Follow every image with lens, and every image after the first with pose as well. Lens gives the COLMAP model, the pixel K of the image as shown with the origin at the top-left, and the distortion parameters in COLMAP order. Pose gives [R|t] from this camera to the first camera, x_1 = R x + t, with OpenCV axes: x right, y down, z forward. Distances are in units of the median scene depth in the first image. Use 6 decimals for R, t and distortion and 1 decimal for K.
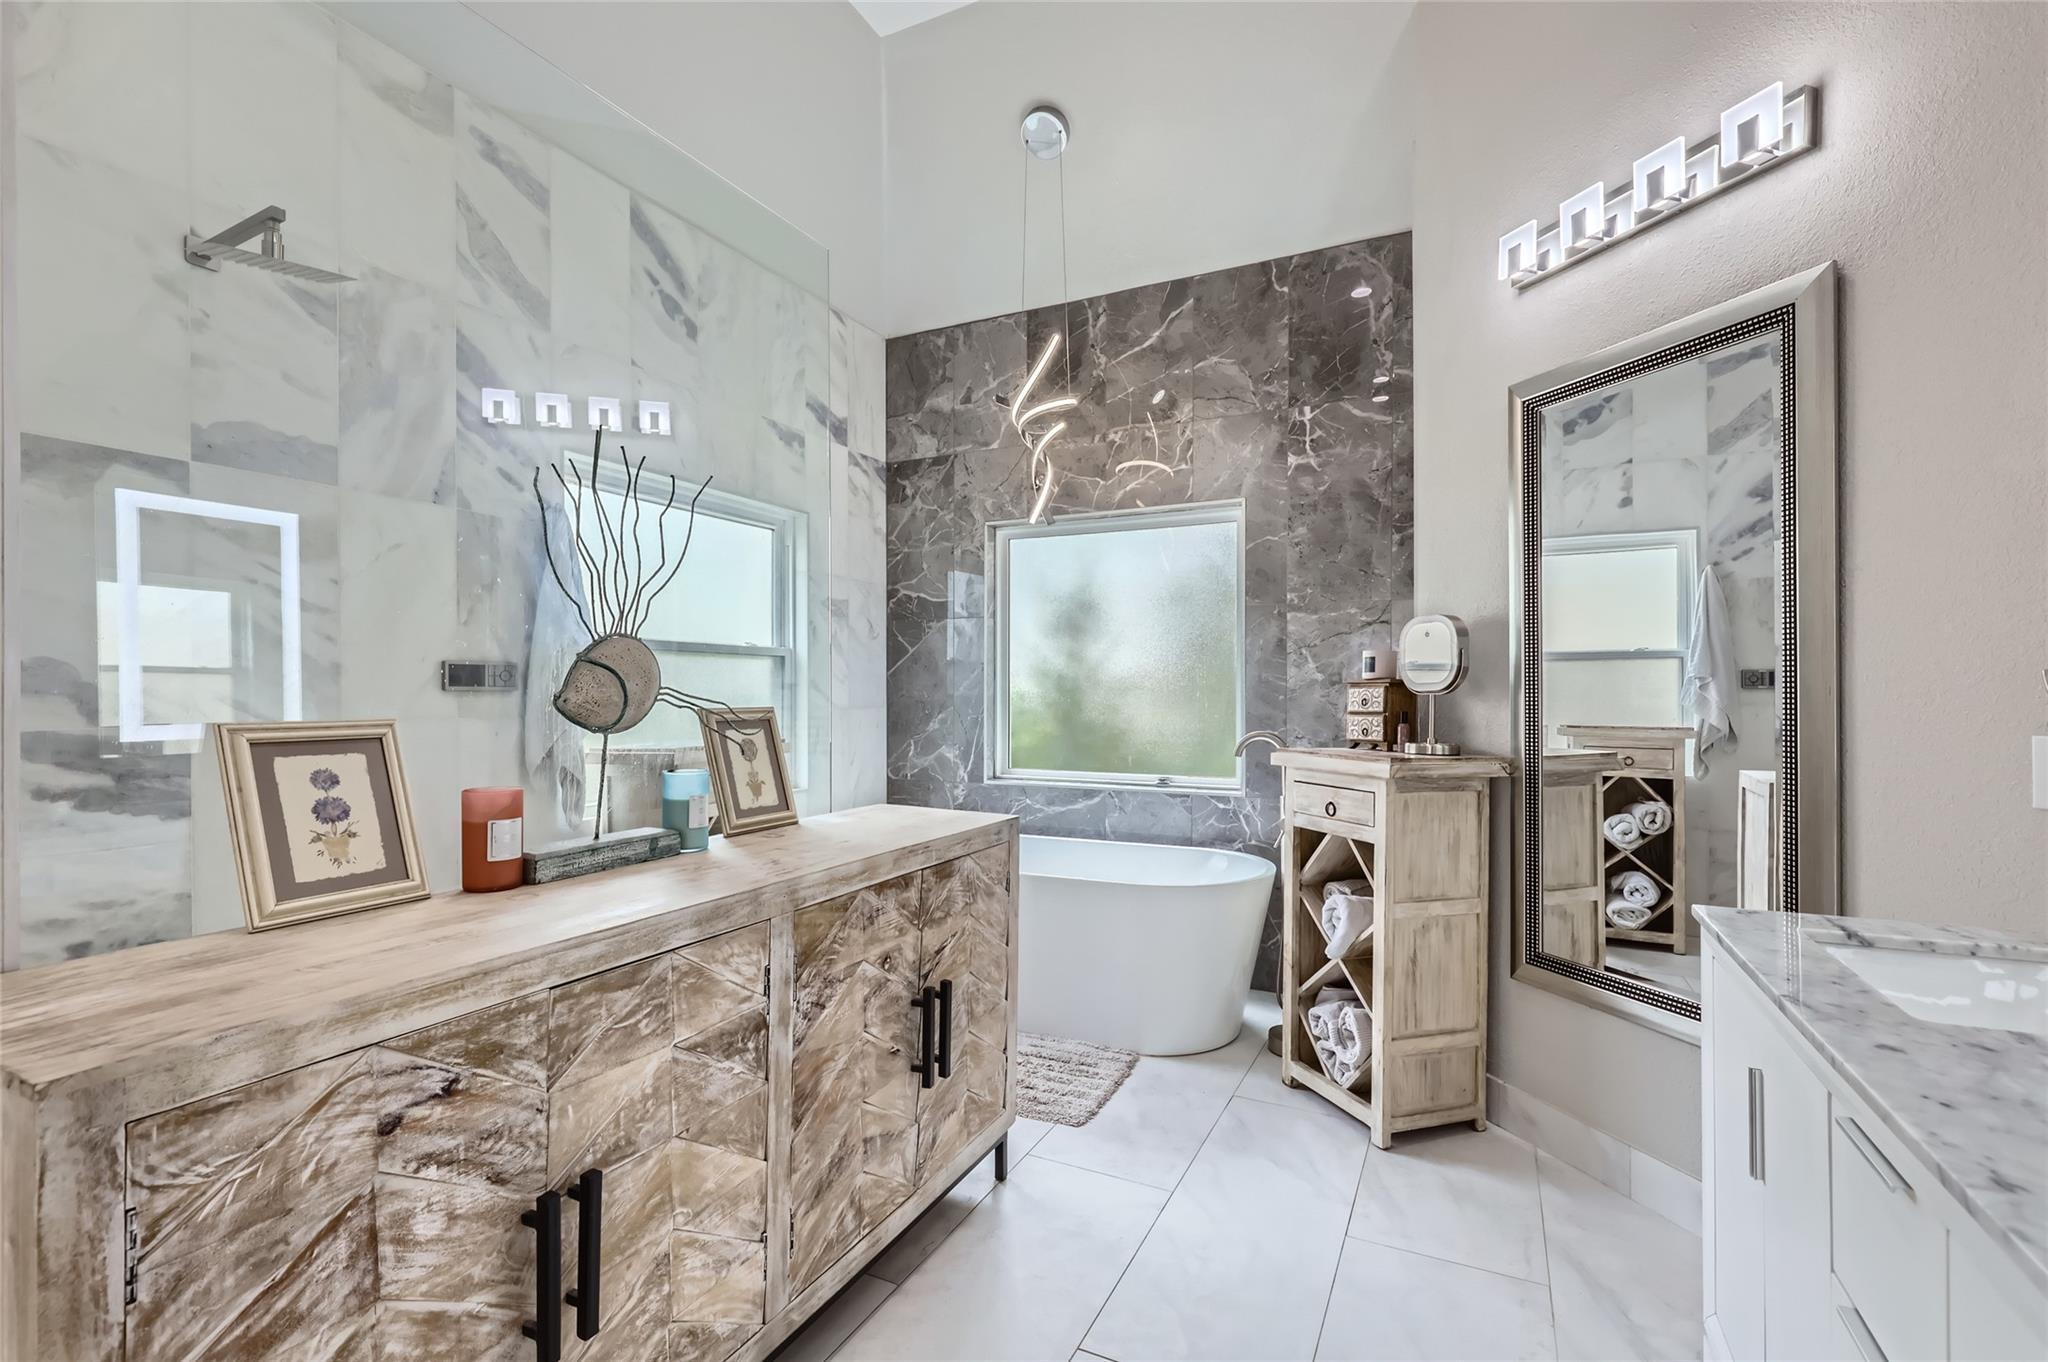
lens RADIAL K [[930.4, 0, 1036.0], [0, 930.4, 689.8], [0, 0, 1]] dist [0.005587, -0.001786]
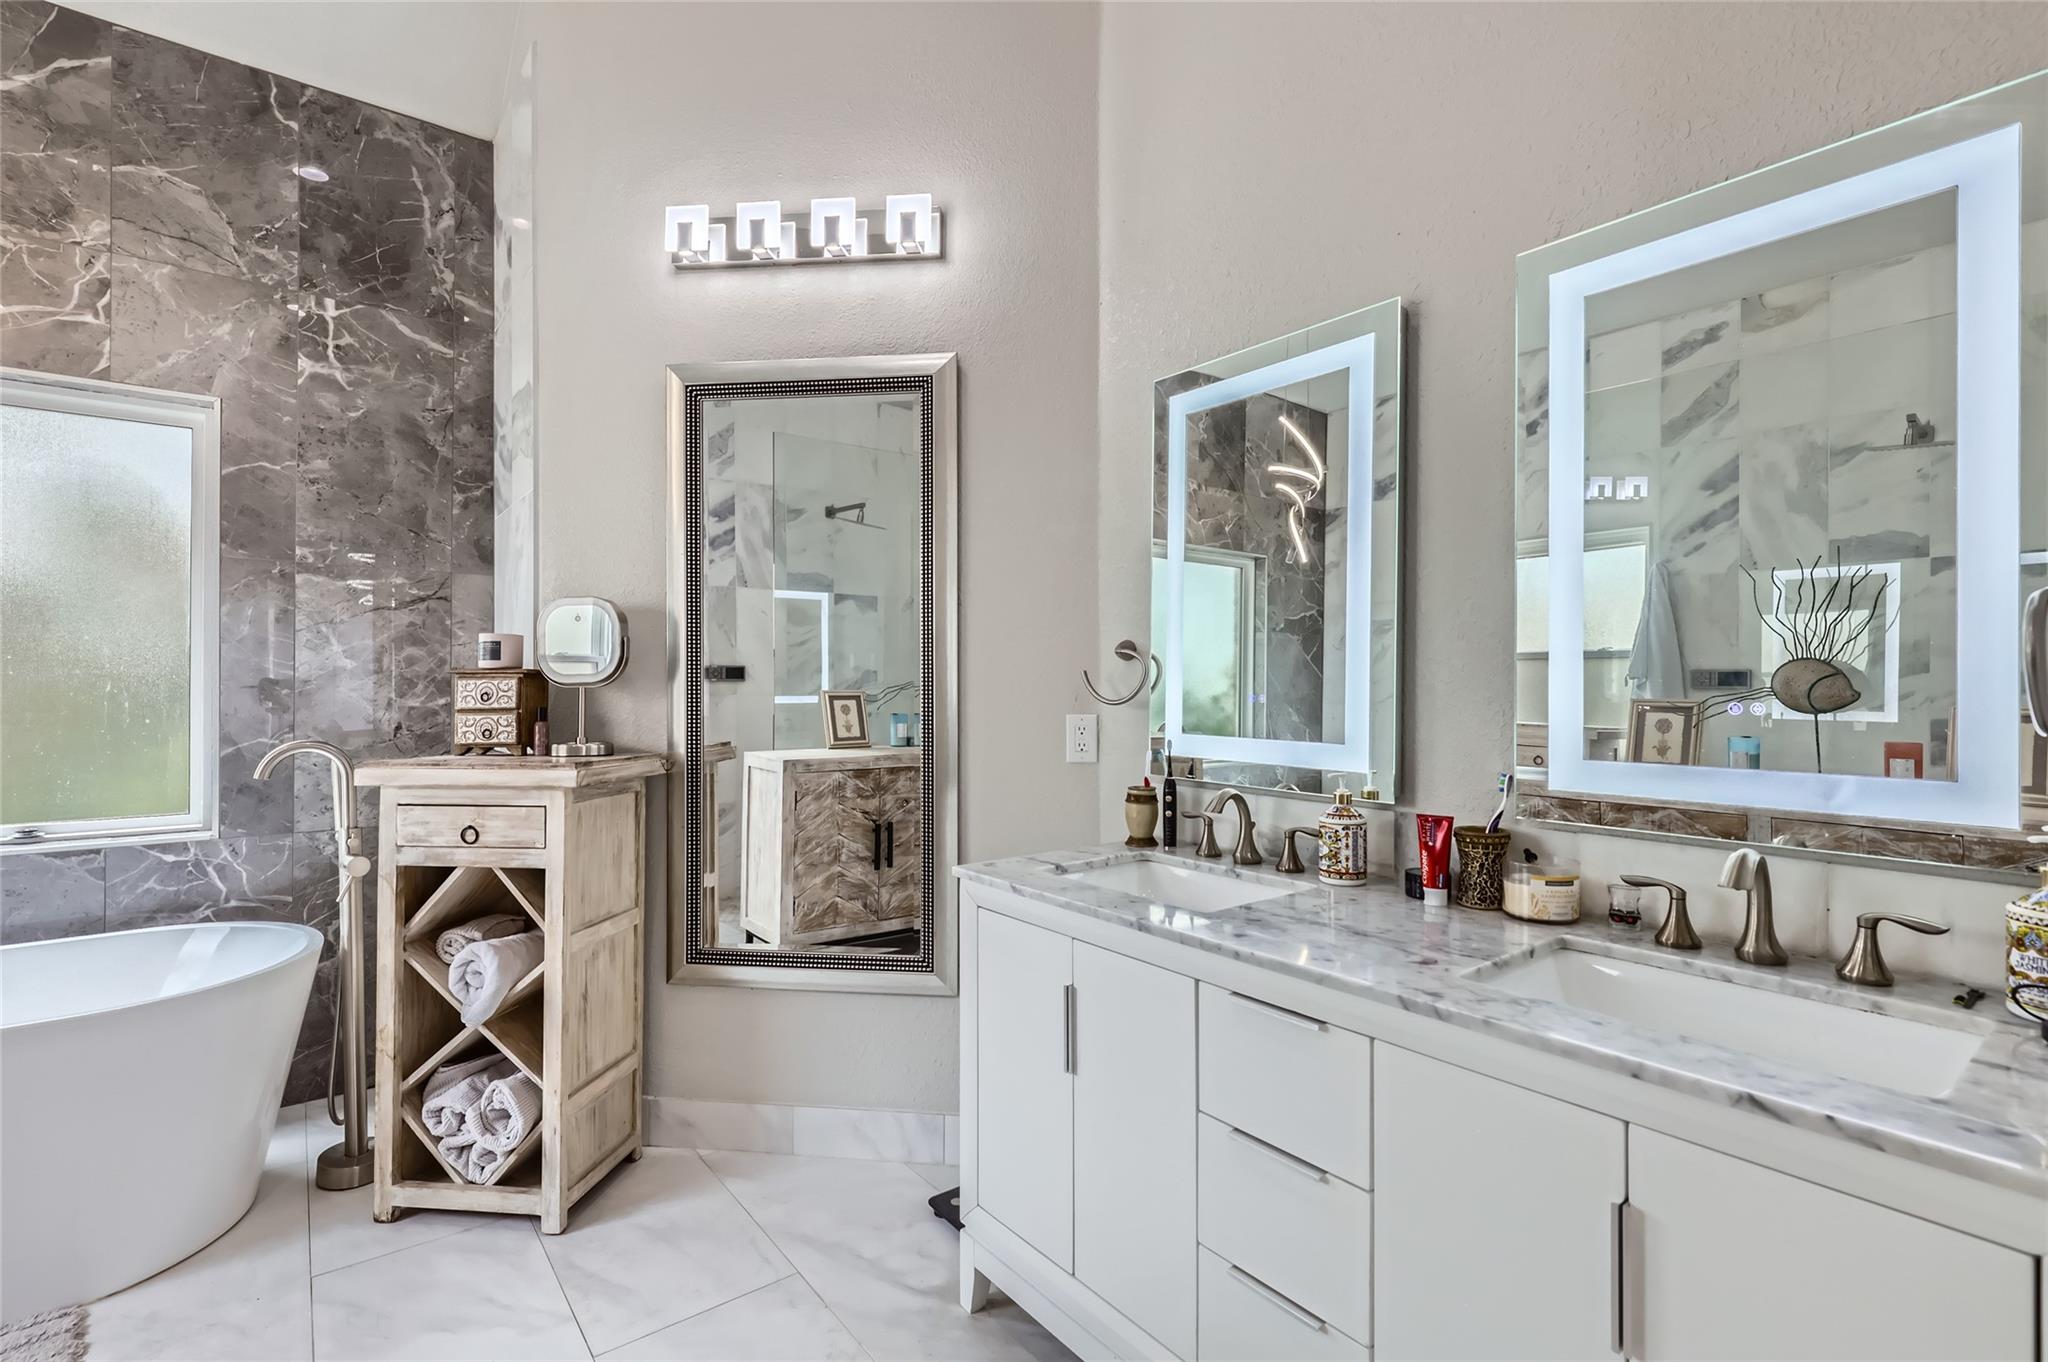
lens RADIAL K [[930.4, 0, 1028.8], [0, 930.4, 678.8], [0, 0, 1]] dist [0.005587, -0.001786]
pose [[0.434766, 0.007360, 0.900514, -0.173058], [-0.004520, 0.999972, -0.005990, 0.000163], [-0.900532, -0.001466, 0.434787, 0.226973]]
